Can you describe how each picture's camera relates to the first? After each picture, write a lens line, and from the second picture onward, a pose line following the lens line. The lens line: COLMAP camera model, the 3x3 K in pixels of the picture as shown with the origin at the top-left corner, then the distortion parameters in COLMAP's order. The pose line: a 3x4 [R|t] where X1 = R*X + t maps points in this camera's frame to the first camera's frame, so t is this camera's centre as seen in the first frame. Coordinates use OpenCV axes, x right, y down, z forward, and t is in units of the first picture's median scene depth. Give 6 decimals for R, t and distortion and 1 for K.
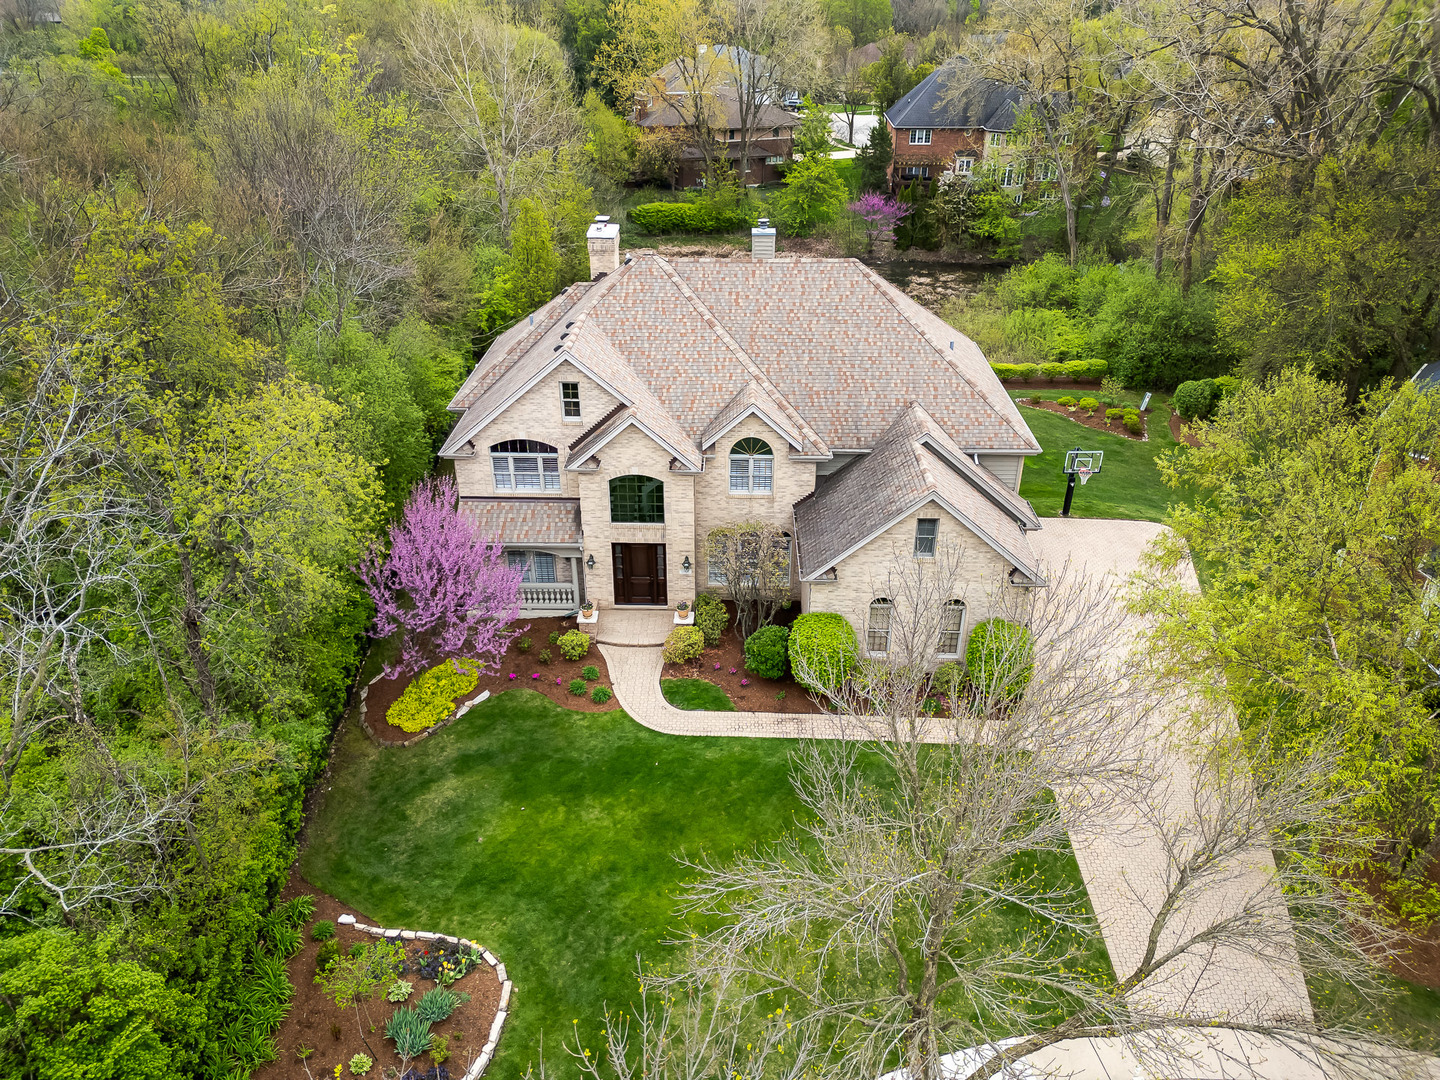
lens RADIAL K [[1008.0, 0, 724.2], [0, 1008.0, 539.5], [0, 0, 1]] dist [0.080546, -0.075270]
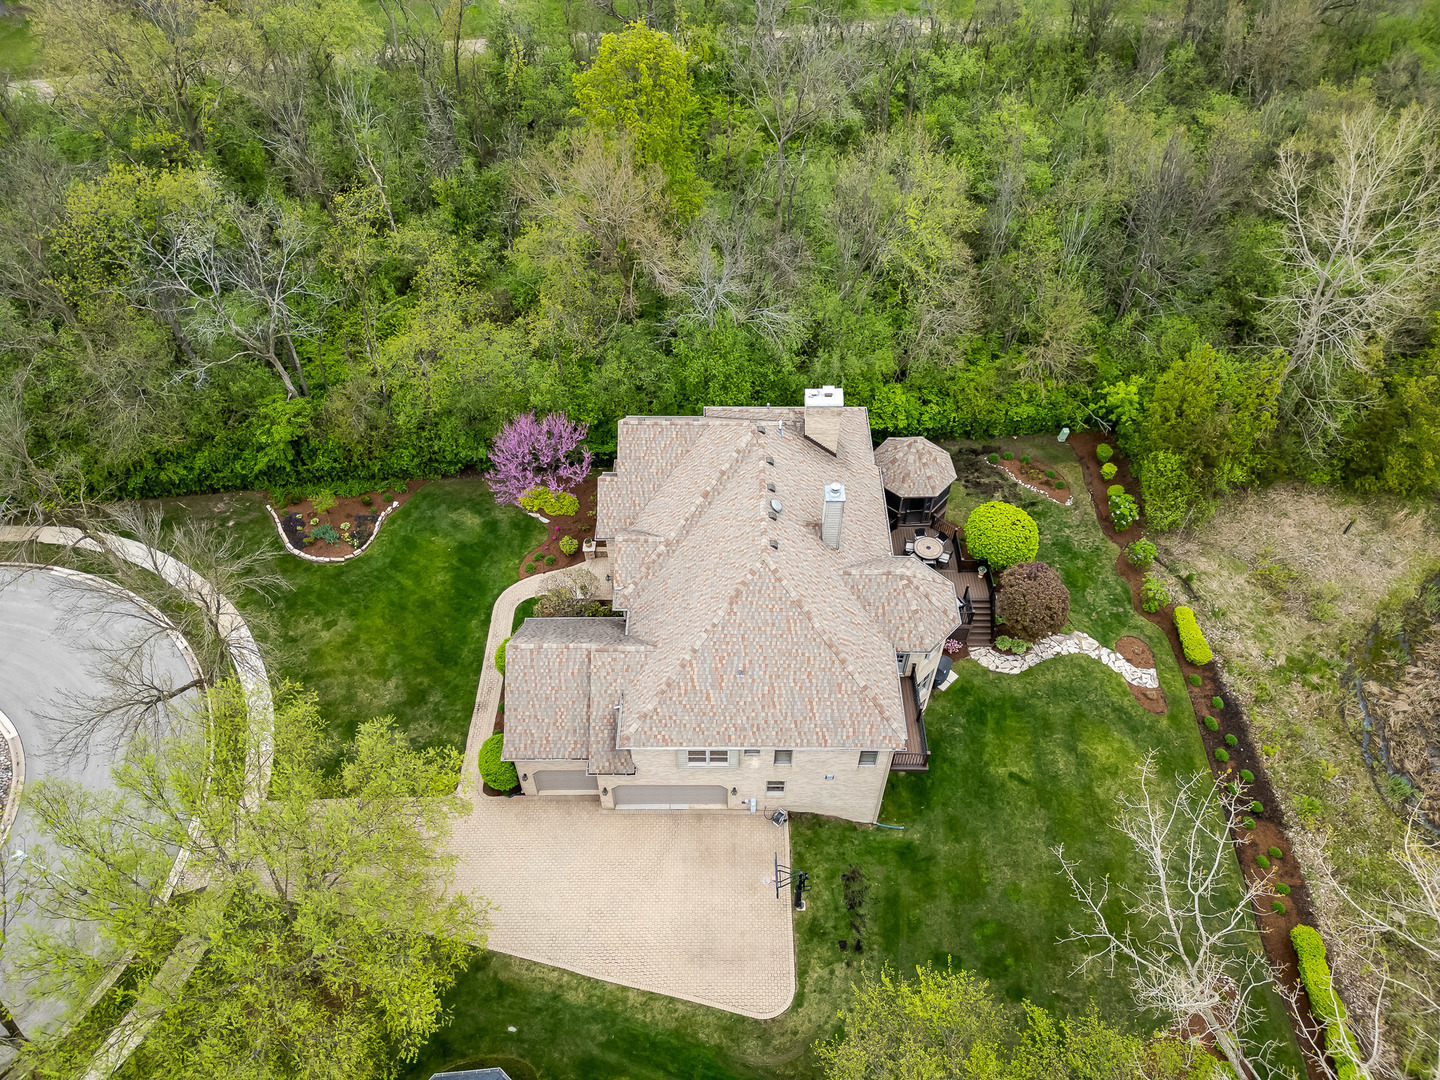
lens RADIAL K [[1008.0, 0, 719.5], [0, 1008.0, 542.5], [0, 0, 1]] dist [0.080546, -0.075270]
pose [[0.019303, 0.751506, -0.659444, 0.933650], [-0.482063, 0.584834, 0.652369, -1.087841], [0.875924, 0.305301, 0.373562, 0.594495]]
